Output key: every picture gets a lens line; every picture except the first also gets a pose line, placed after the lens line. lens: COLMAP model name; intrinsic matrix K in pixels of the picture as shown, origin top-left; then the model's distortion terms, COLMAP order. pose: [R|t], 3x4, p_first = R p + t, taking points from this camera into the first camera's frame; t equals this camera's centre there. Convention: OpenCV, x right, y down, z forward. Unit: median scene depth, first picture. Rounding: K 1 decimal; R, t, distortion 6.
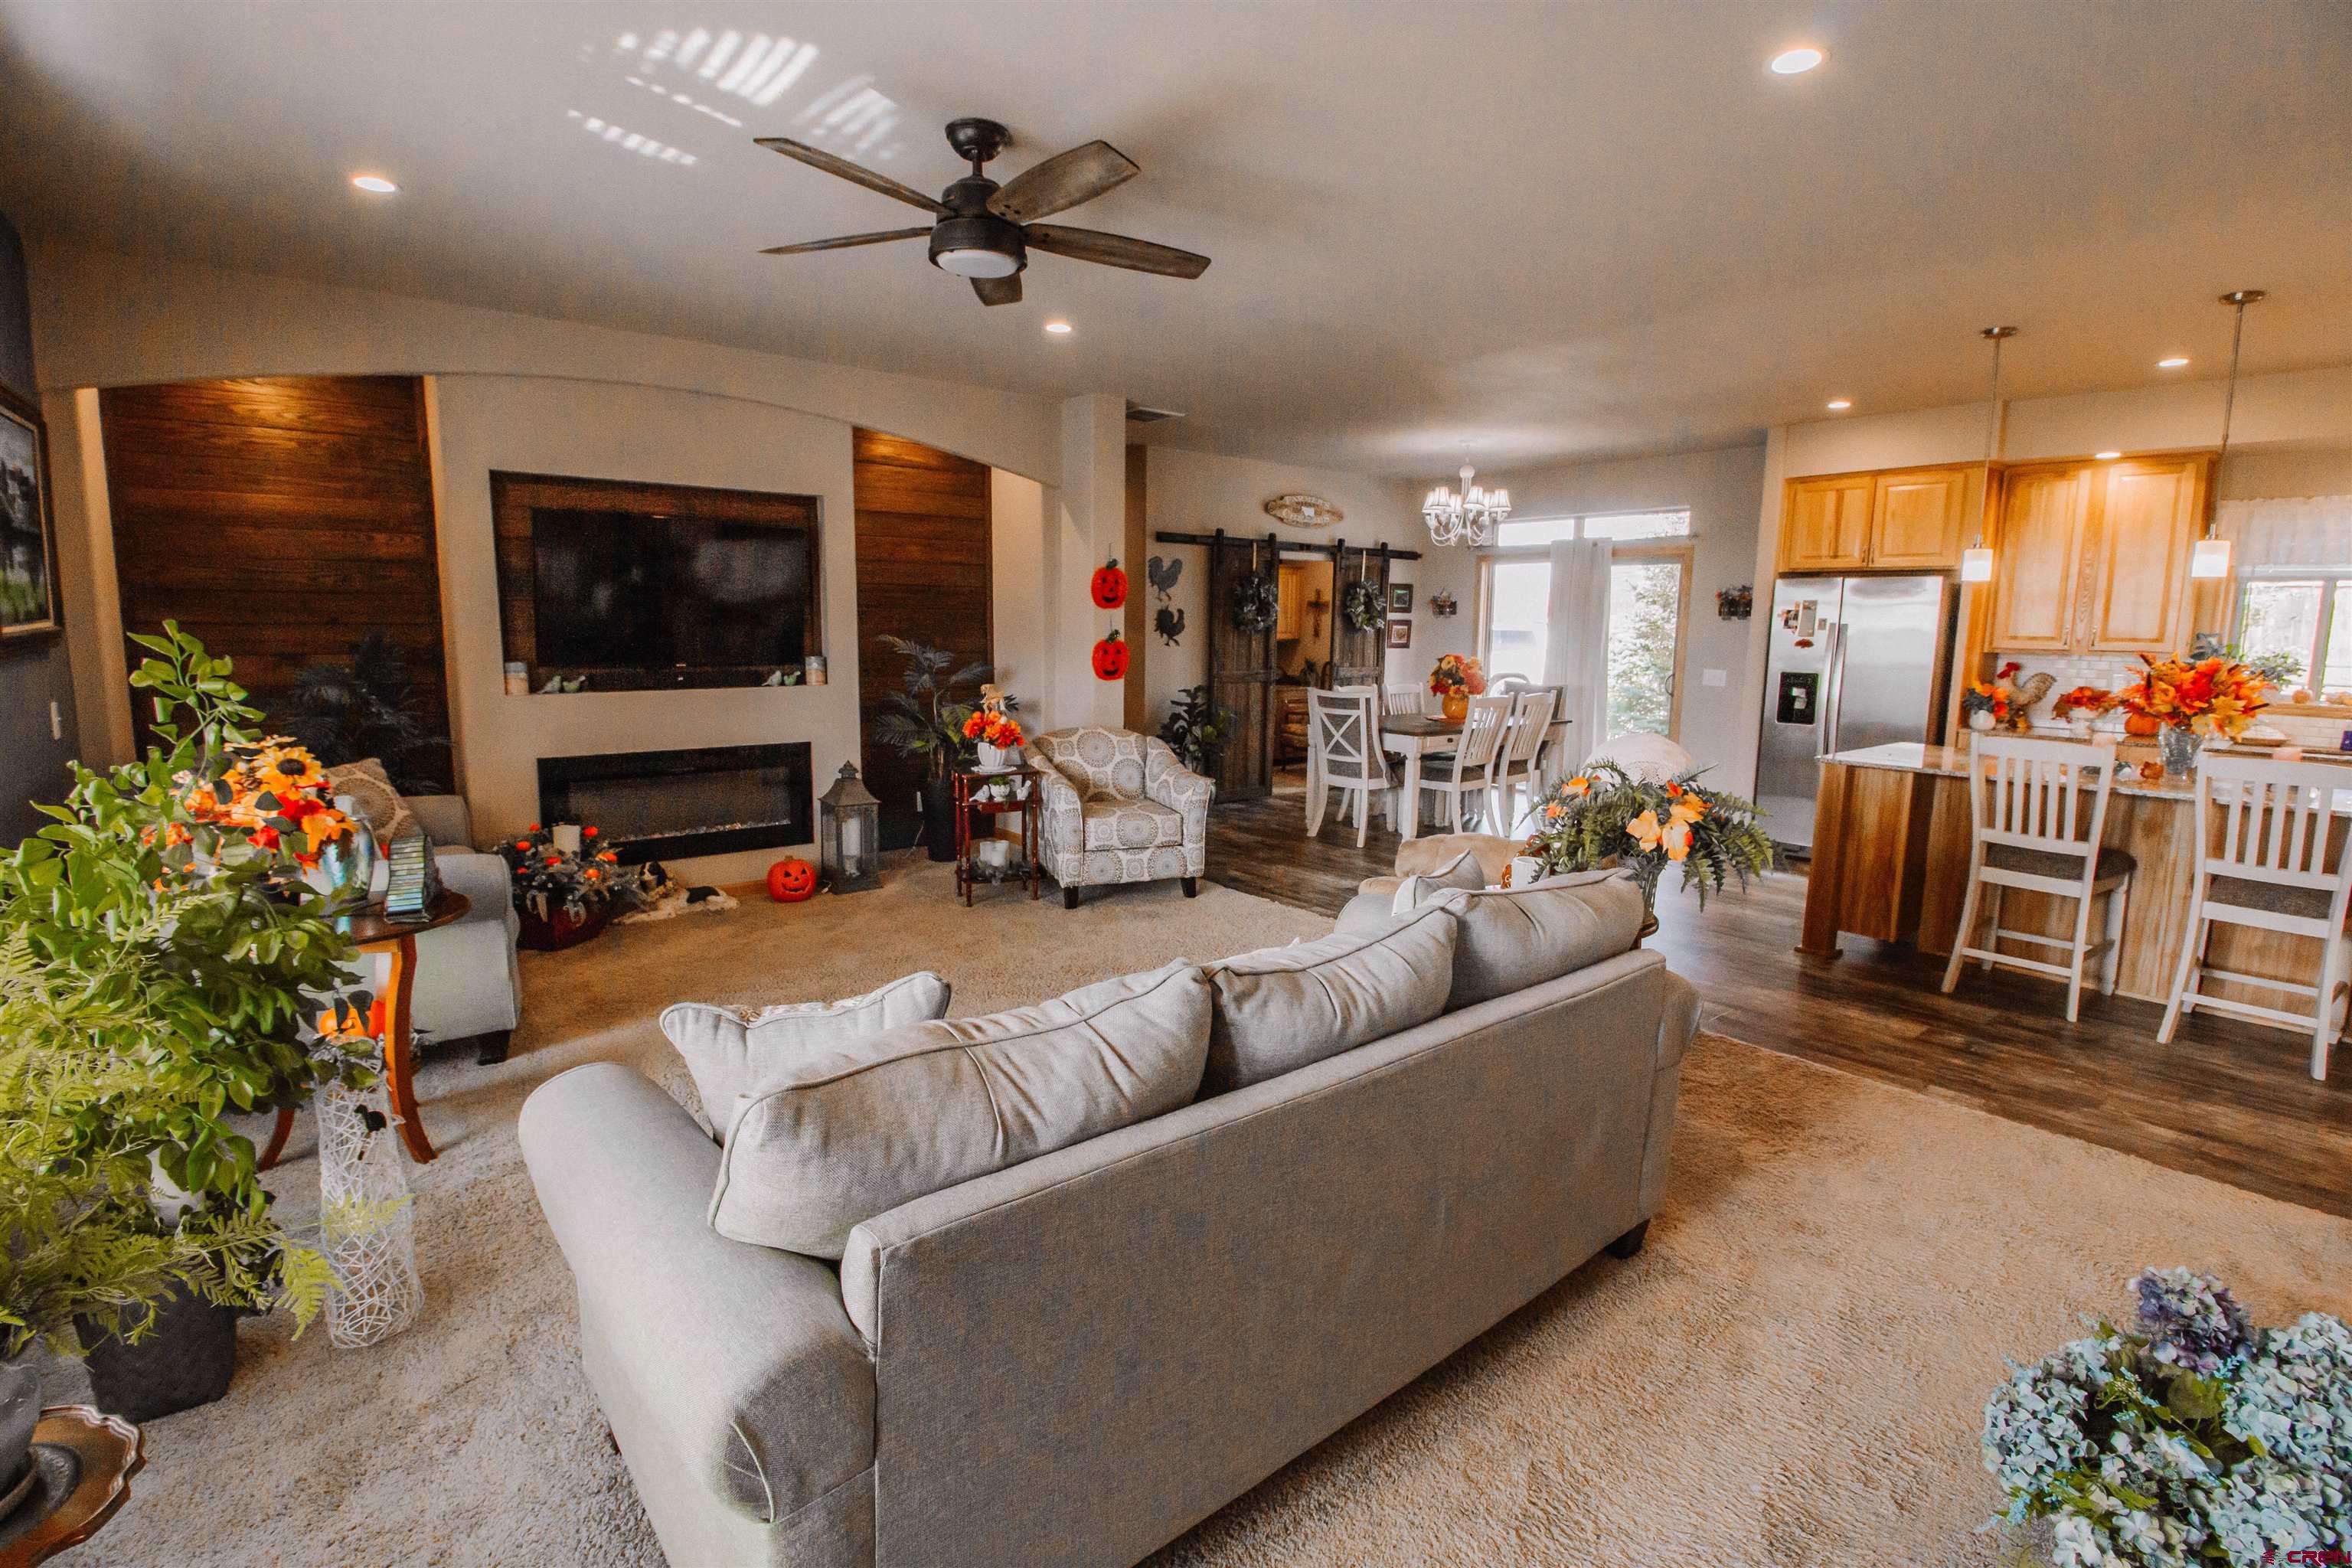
lens RADIAL K [[1091.8, 0, 1163.4], [0, 1091.8, 781.0], [0, 0, 1]] dist [-0.001160, -0.010979]
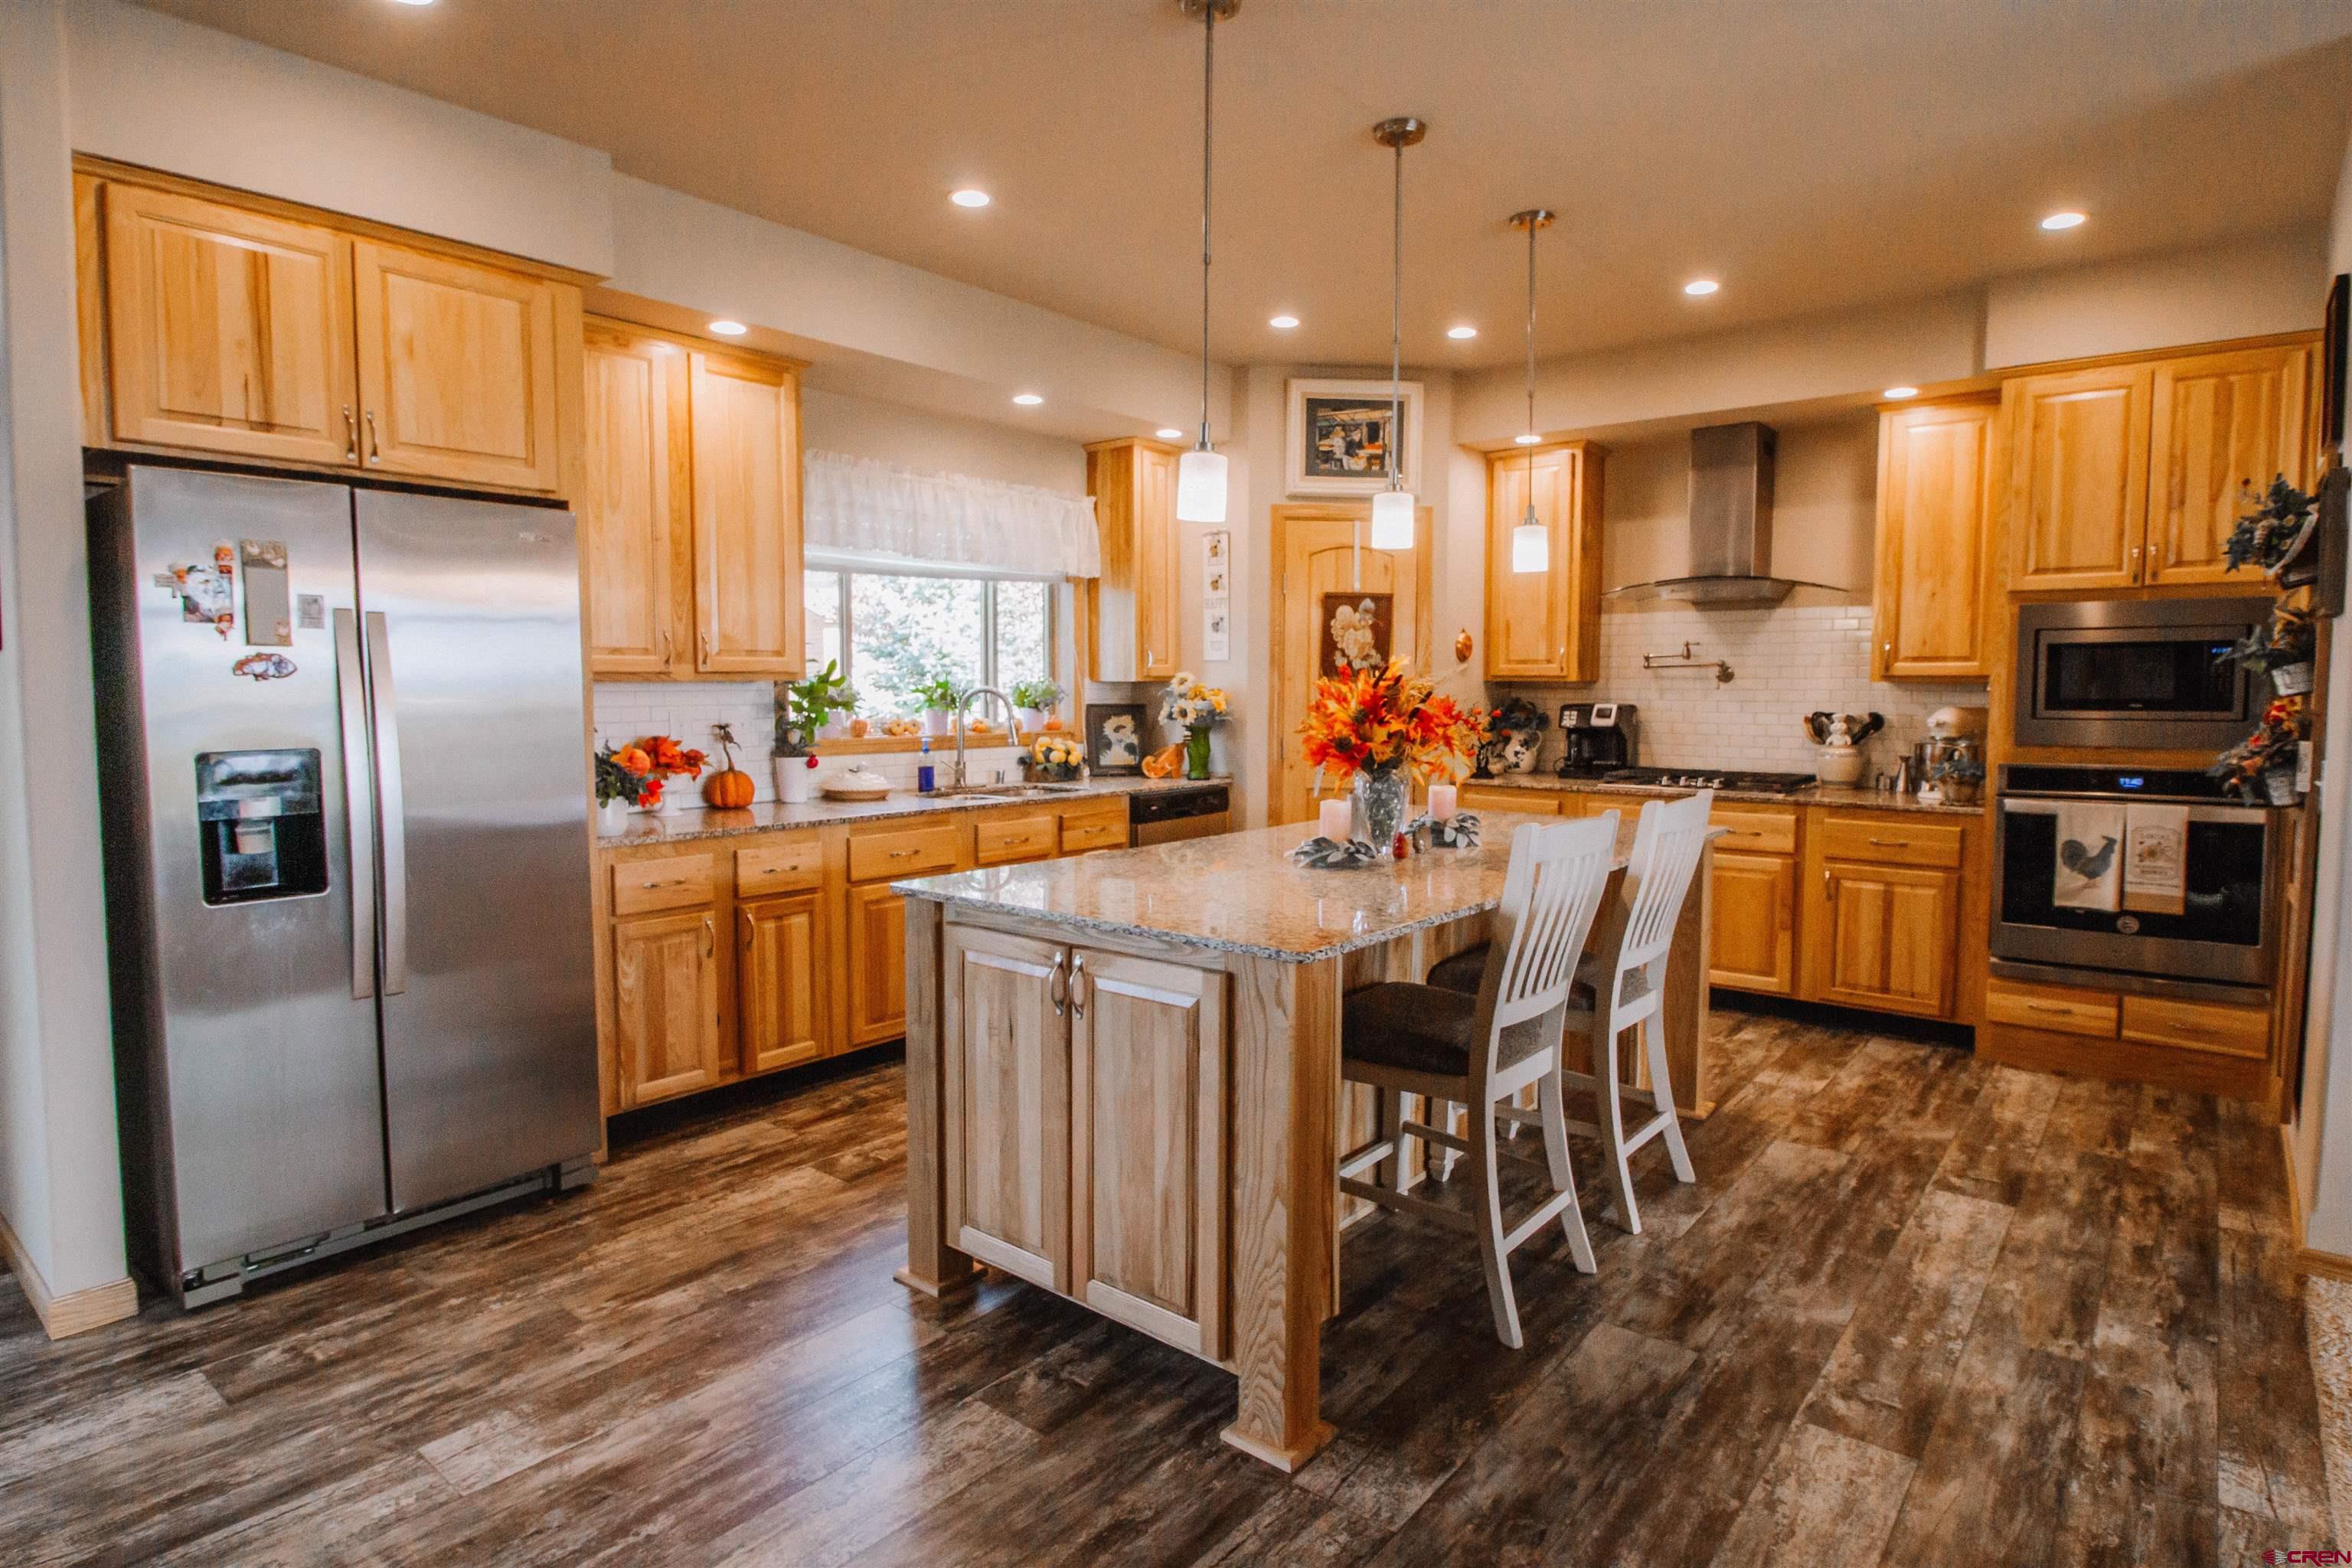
lens RADIAL K [[1270.3, 0, 1177.9], [0, 1270.3, 746.1], [0, 0, 1]] dist [-0.004457, -0.001091]
pose [[-0.211497, -0.066974, 0.975081, 0.164907], [0.139593, 0.985352, 0.097957, -0.119869], [-0.967359, 0.156832, -0.199050, 0.960816]]
